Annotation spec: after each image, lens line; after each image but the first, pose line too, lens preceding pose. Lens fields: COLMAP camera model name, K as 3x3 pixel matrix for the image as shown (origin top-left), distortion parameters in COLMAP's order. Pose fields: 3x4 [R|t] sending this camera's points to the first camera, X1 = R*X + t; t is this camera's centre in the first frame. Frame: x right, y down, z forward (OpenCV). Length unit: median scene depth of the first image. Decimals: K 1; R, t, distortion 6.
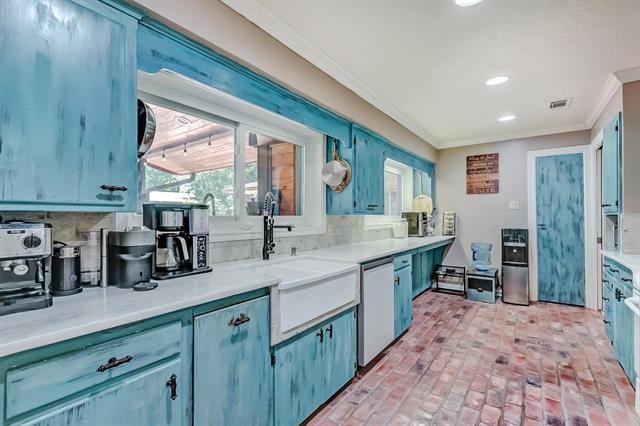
lens RADIAL K [[295.7, 0, 318.7], [0, 295.7, 214.3], [0, 0, 1]] dist [0.001423, 0.000121]
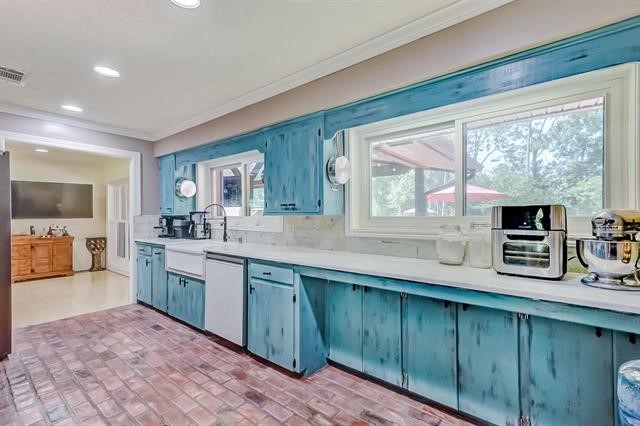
lens RADIAL K [[288.6, 0, 317.7], [0, 288.6, 214.1], [0, 0, 1]] dist [0.013642, -0.000177]
pose [[-0.045438, -0.004189, -0.998958, 1.443304], [0.004861, 0.999978, -0.004415, 0.003605], [0.998955, -0.005056, -0.045417, 1.577290]]
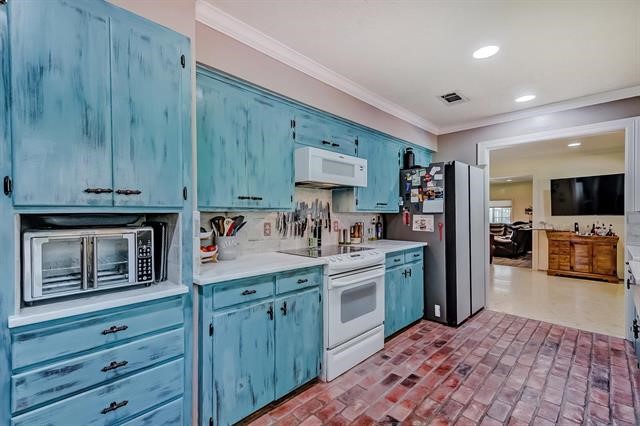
lens RADIAL K [[288.6, 0, 318.1], [0, 288.6, 214.6], [0, 0, 1]] dist [0.013642, -0.000177]
pose [[-0.987928, 0.001252, 0.154906, 0.791918], [0.001571, 0.999997, 0.001939, 0.005993], [-0.154904, 0.002159, -0.987927, 1.801795]]
